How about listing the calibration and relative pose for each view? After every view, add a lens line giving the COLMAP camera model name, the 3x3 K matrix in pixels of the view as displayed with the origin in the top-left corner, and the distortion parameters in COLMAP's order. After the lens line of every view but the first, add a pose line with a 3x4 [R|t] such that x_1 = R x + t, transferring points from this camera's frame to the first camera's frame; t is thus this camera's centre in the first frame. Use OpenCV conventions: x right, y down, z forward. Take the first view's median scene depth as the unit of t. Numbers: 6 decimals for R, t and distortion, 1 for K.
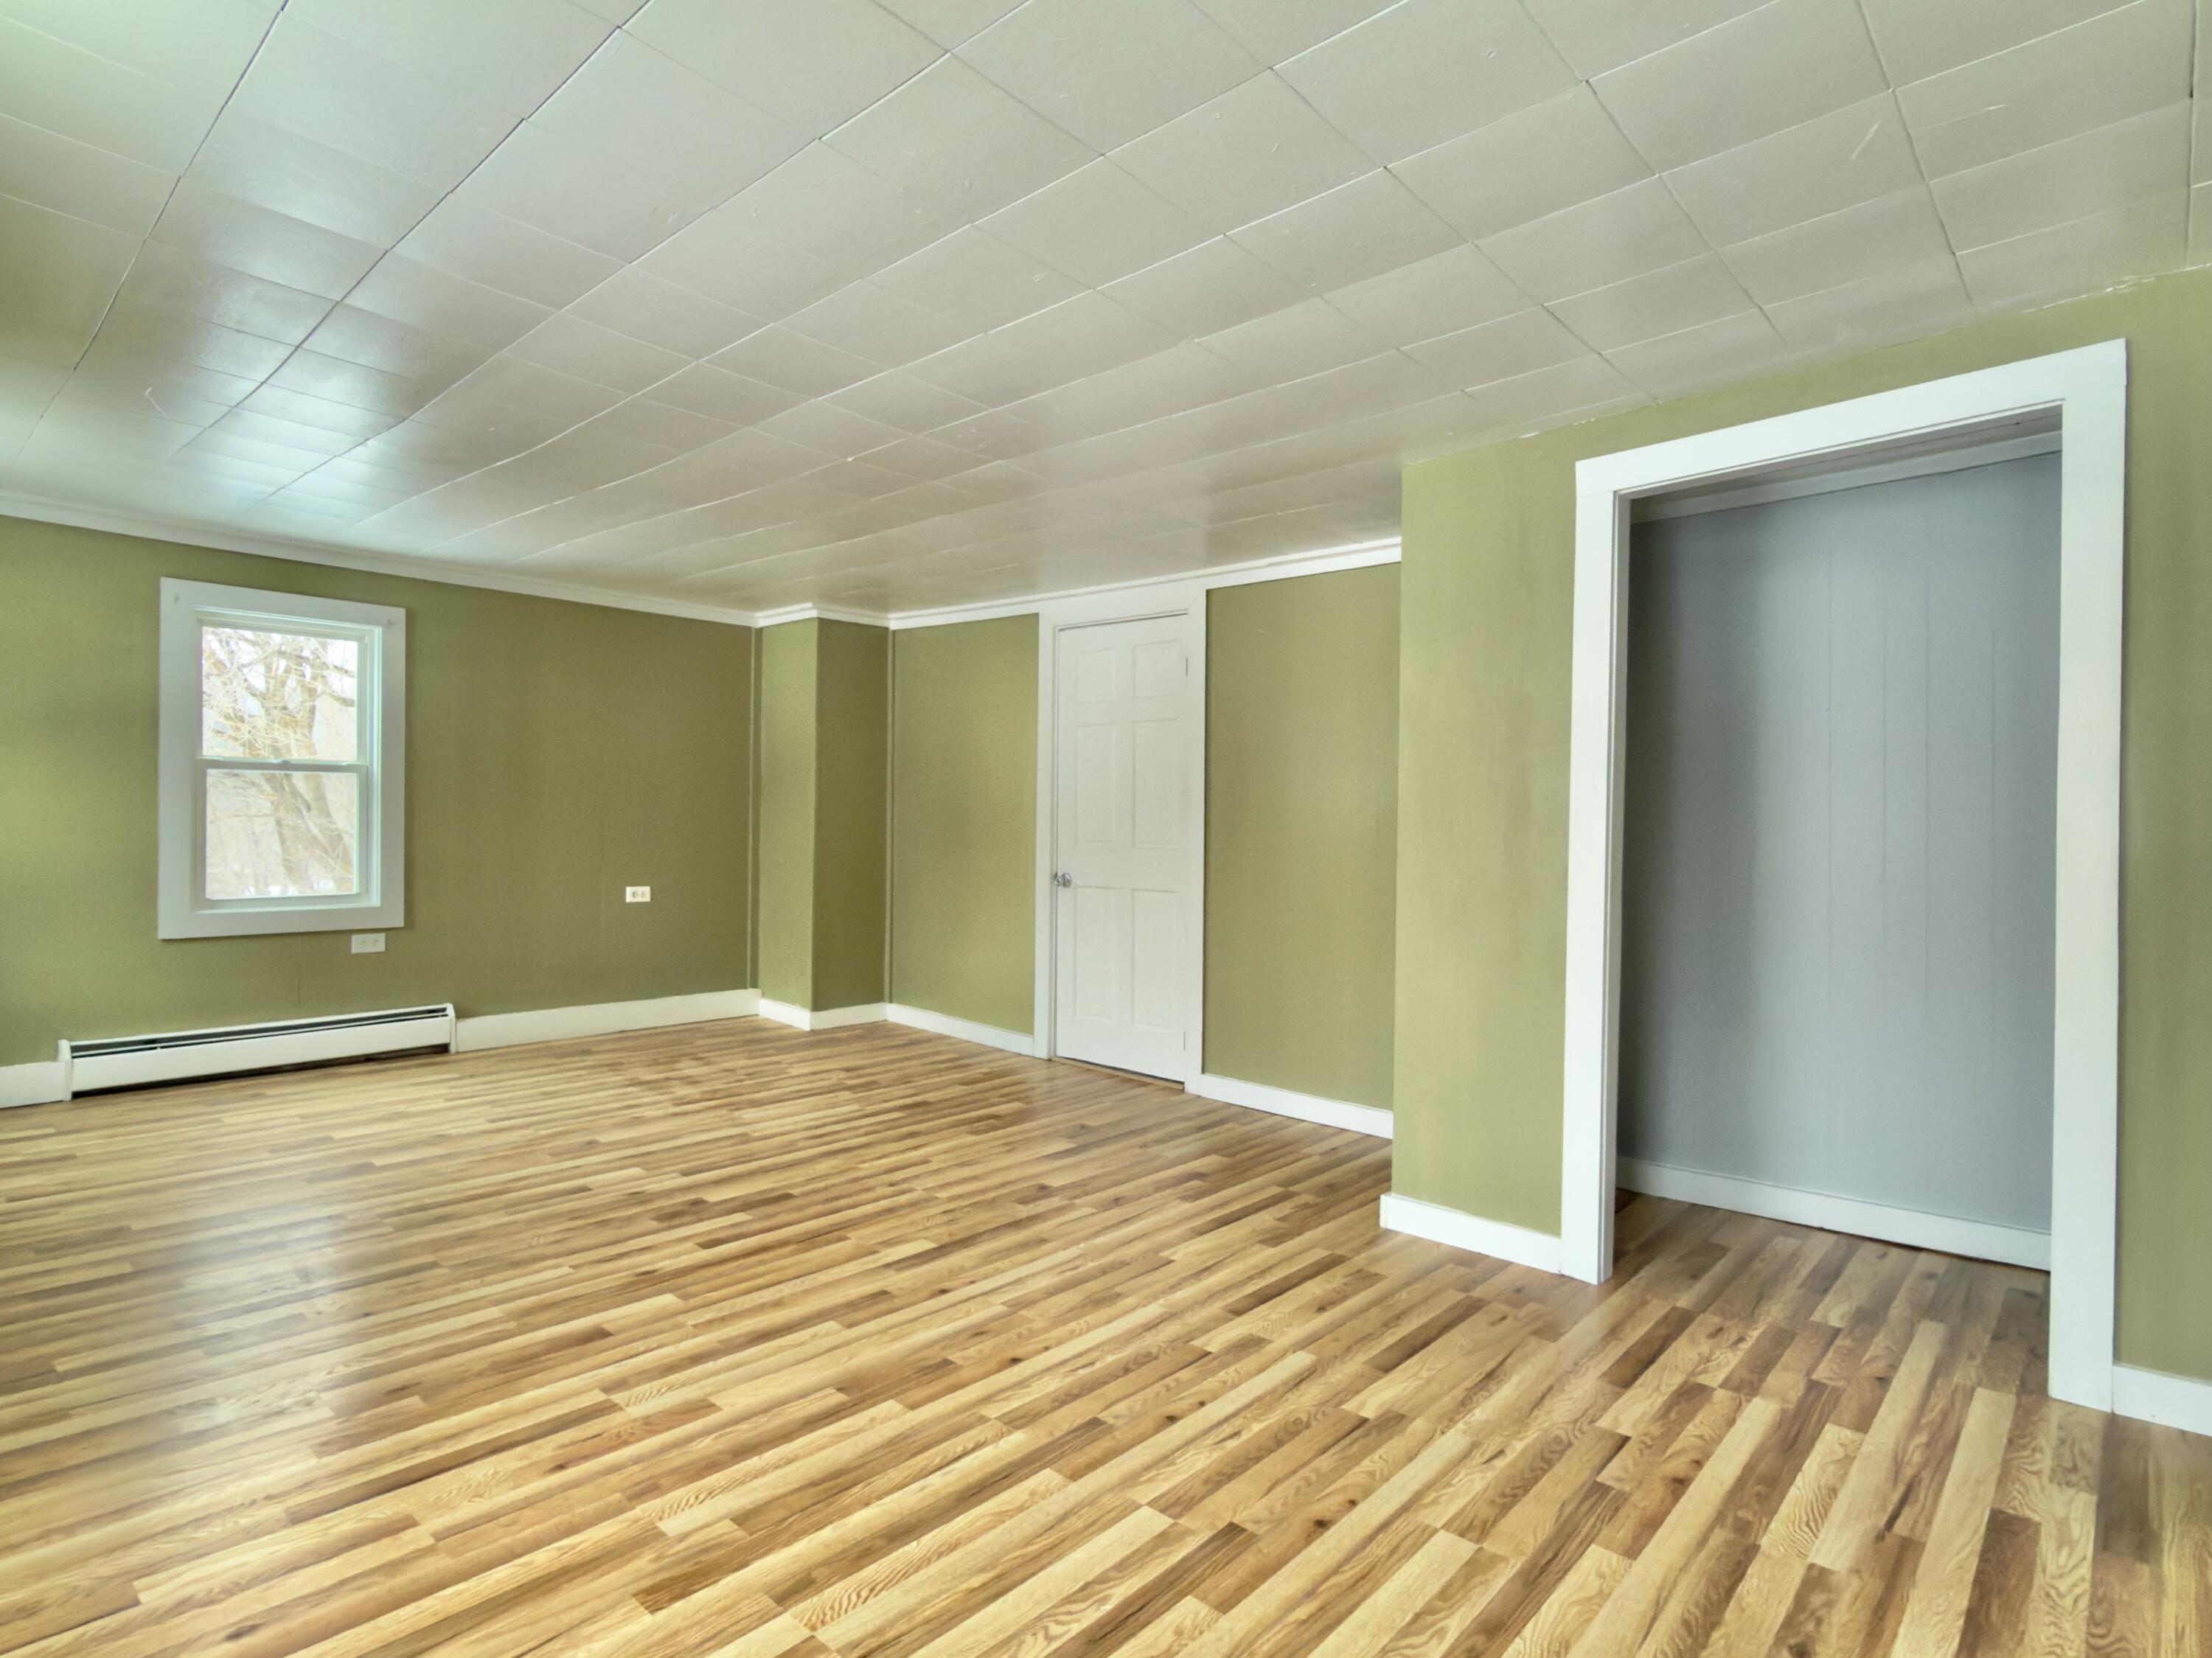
lens RADIAL K [[1158.5, 0, 1106.0], [0, 1158.5, 829.0], [0, 0, 1]] dist [-0.003435, 0.000077]
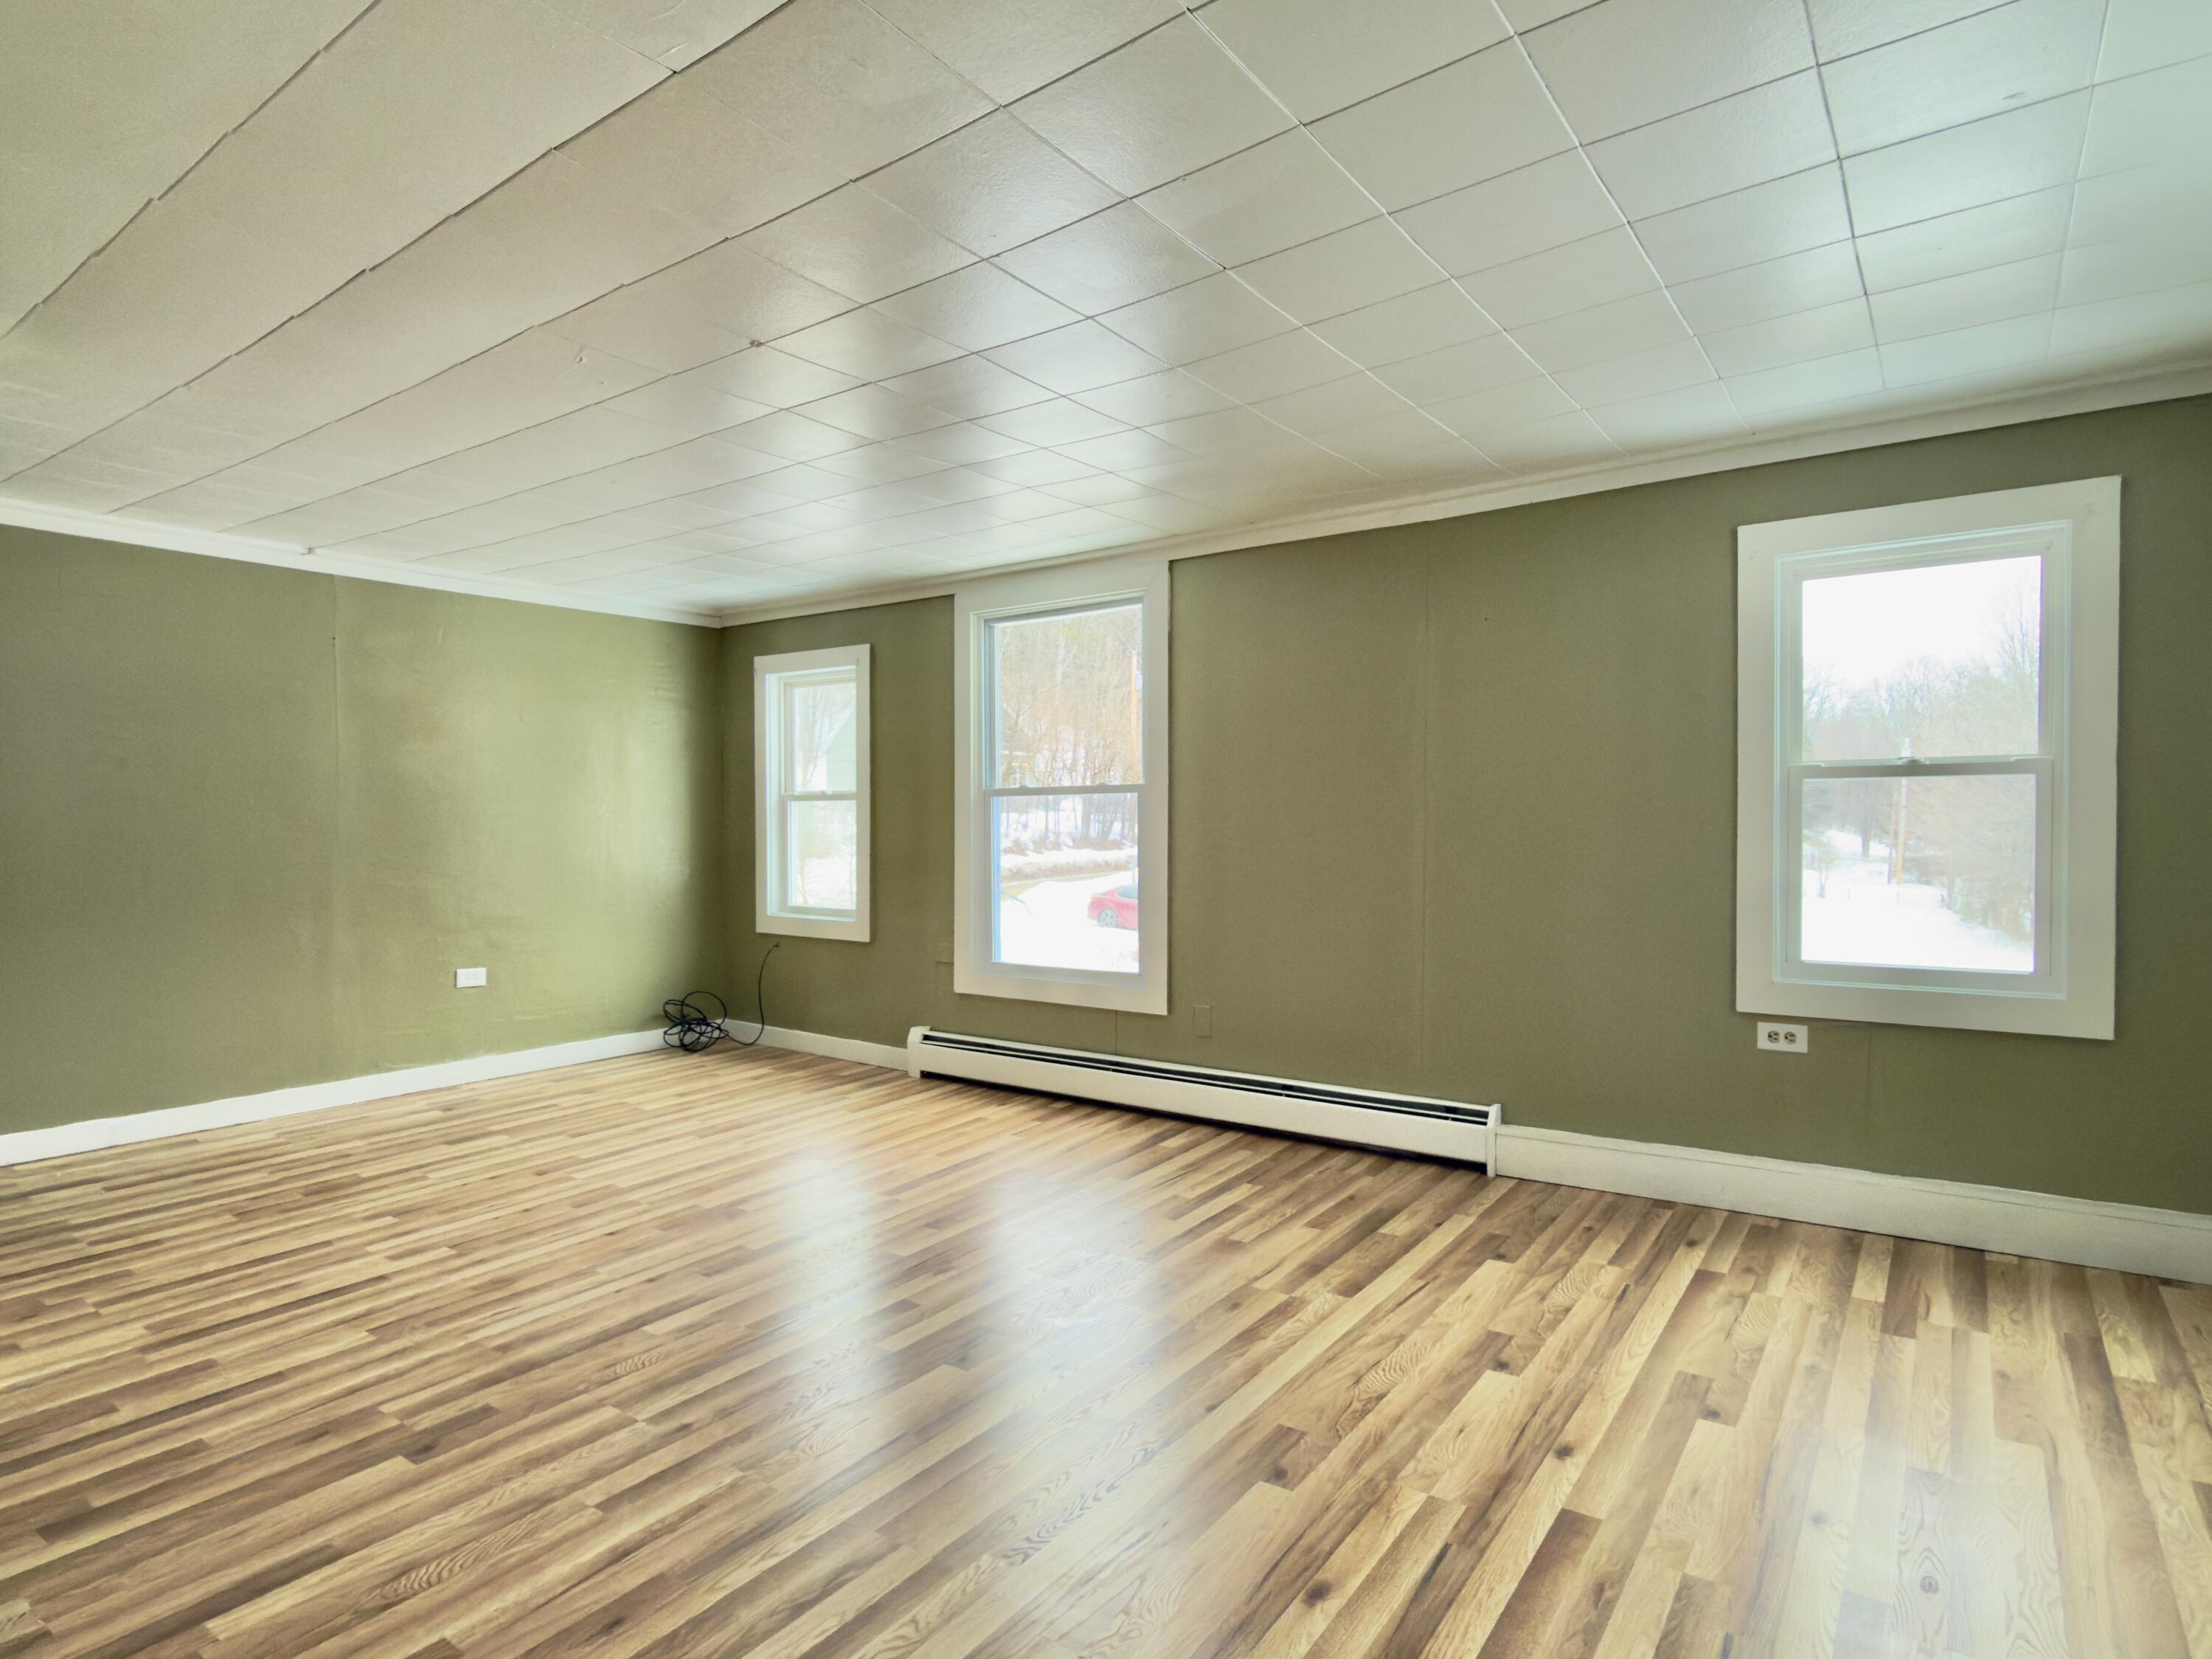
lens RADIAL K [[1209.4, 0, 1106.0], [0, 1209.4, 829.5], [0, 0, 1]] dist [-0.001025, 0.001196]
pose [[-0.994587, -0.011905, -0.103228, -0.407171], [-0.013356, 0.999821, 0.013377, -0.030000], [0.103050, 0.014683, -0.994568, 1.998420]]
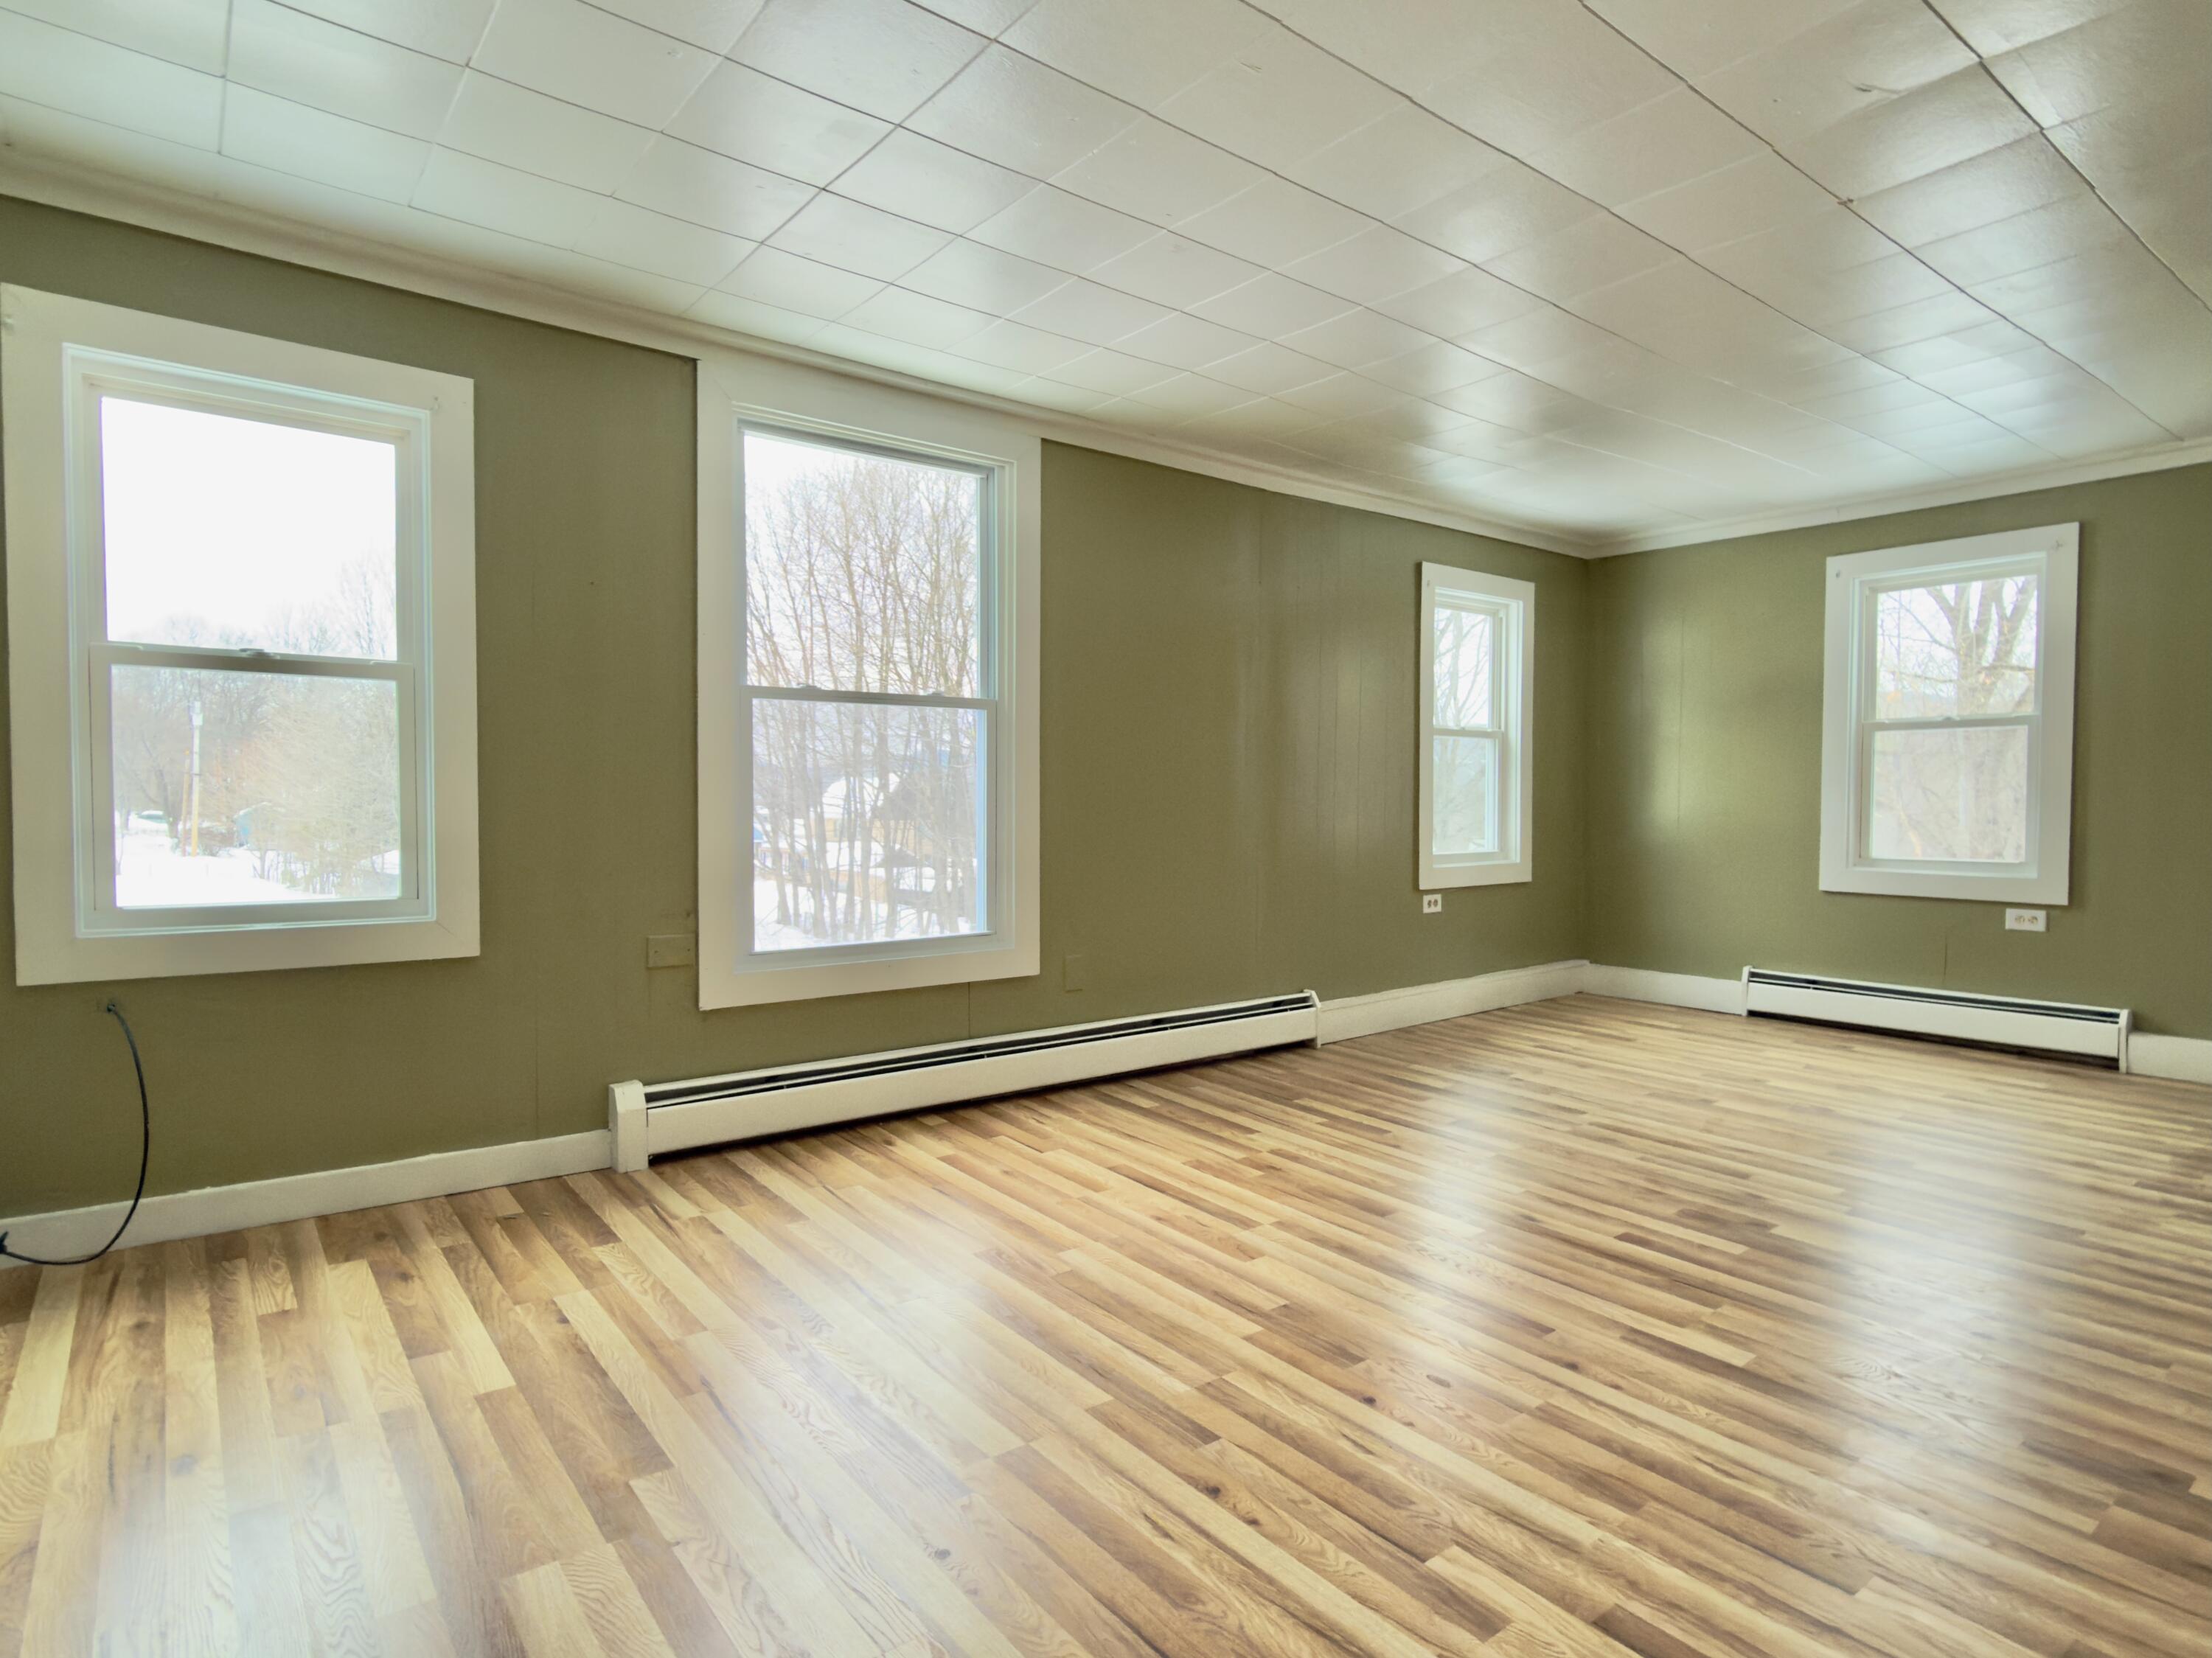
lens RADIAL K [[1209.2, 0, 1106.0], [0, 1209.2, 829.0], [0, 0, 1]] dist [-0.001025, 0.001196]
pose [[-0.175446, 0.011331, -0.984424, 0.623524], [-0.017139, 0.999747, 0.014562, 0.047768], [0.984340, 0.019427, -0.175207, 0.783354]]
